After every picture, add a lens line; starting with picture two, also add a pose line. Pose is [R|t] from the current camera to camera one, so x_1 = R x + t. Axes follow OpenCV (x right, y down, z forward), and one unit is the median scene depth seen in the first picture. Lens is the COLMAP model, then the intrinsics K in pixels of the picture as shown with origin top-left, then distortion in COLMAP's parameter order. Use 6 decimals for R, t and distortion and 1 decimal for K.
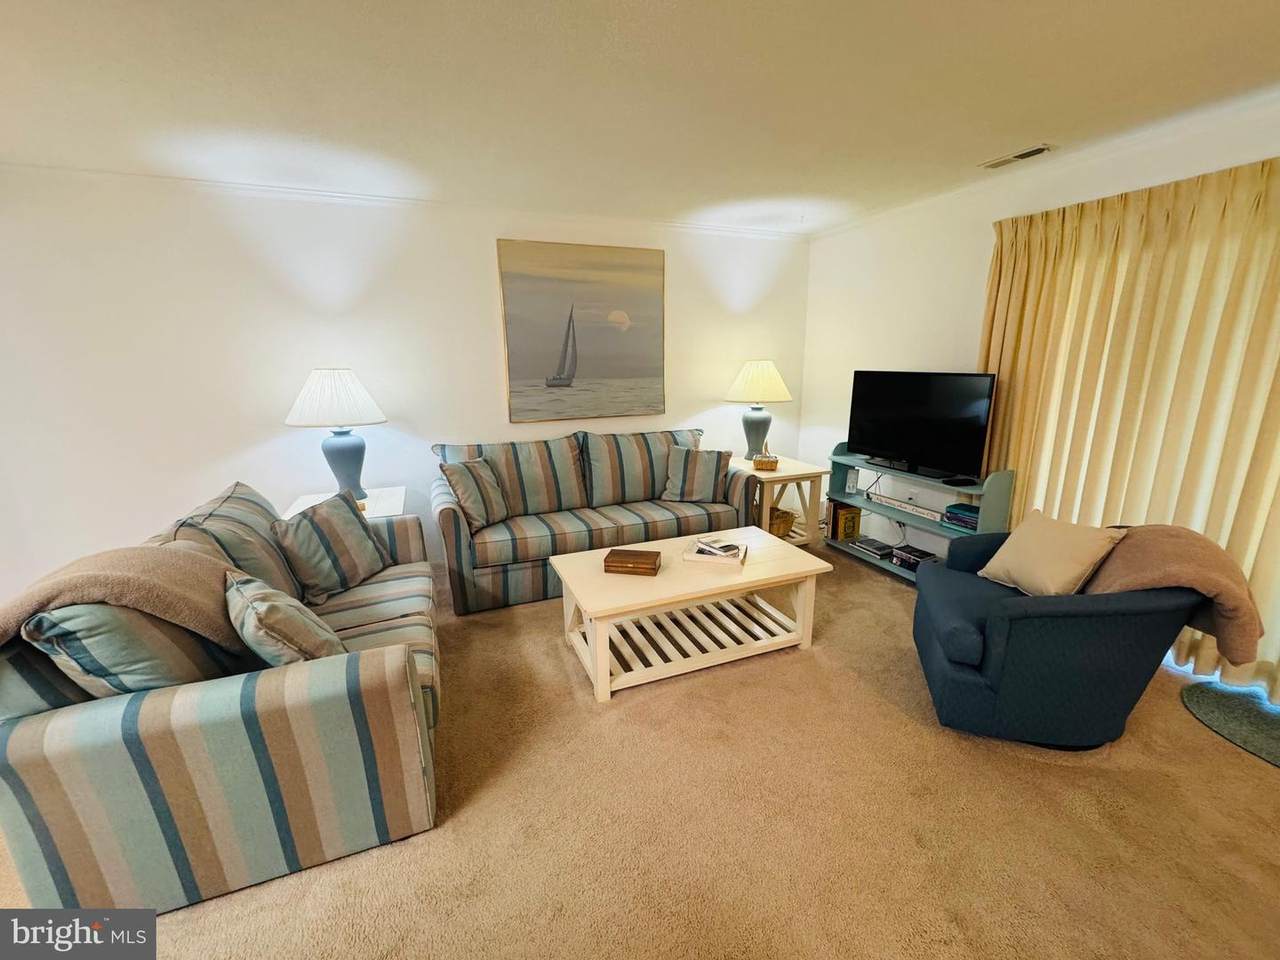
lens RADIAL K [[507.1, 0, 640.0], [0, 507.1, 480.0], [0, 0, 1]] dist [0.001240, 0.000068]
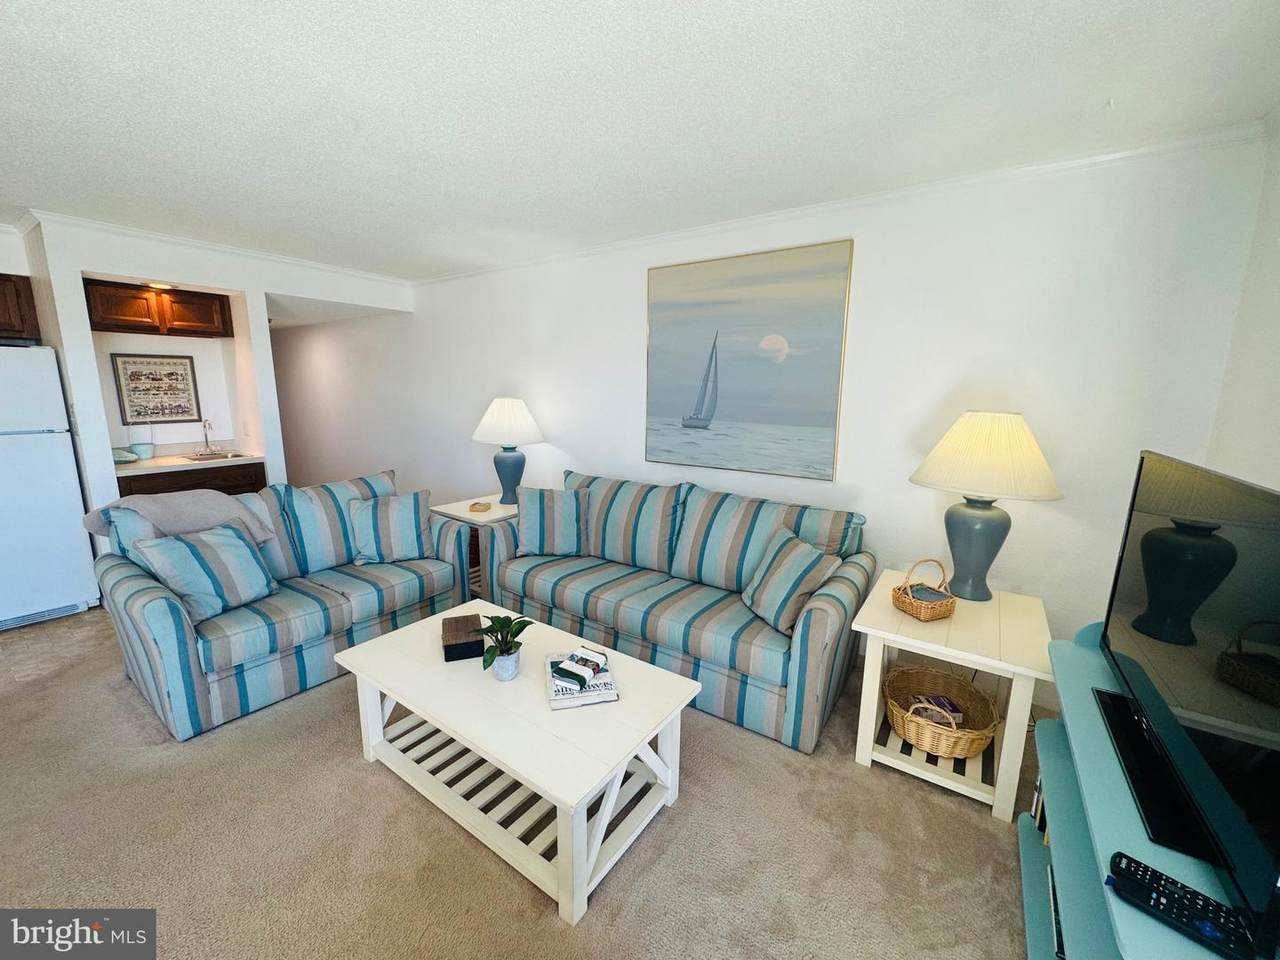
lens RADIAL K [[507.1, 0, 640.0], [0, 507.1, 480.0], [0, 0, 1]] dist [0.001240, 0.000068]
pose [[0.557679, 0.164537, -0.813586, 0.498042], [-0.215967, 0.975161, 0.049177, -0.122007], [0.801469, 0.148283, 0.579362, 0.450569]]
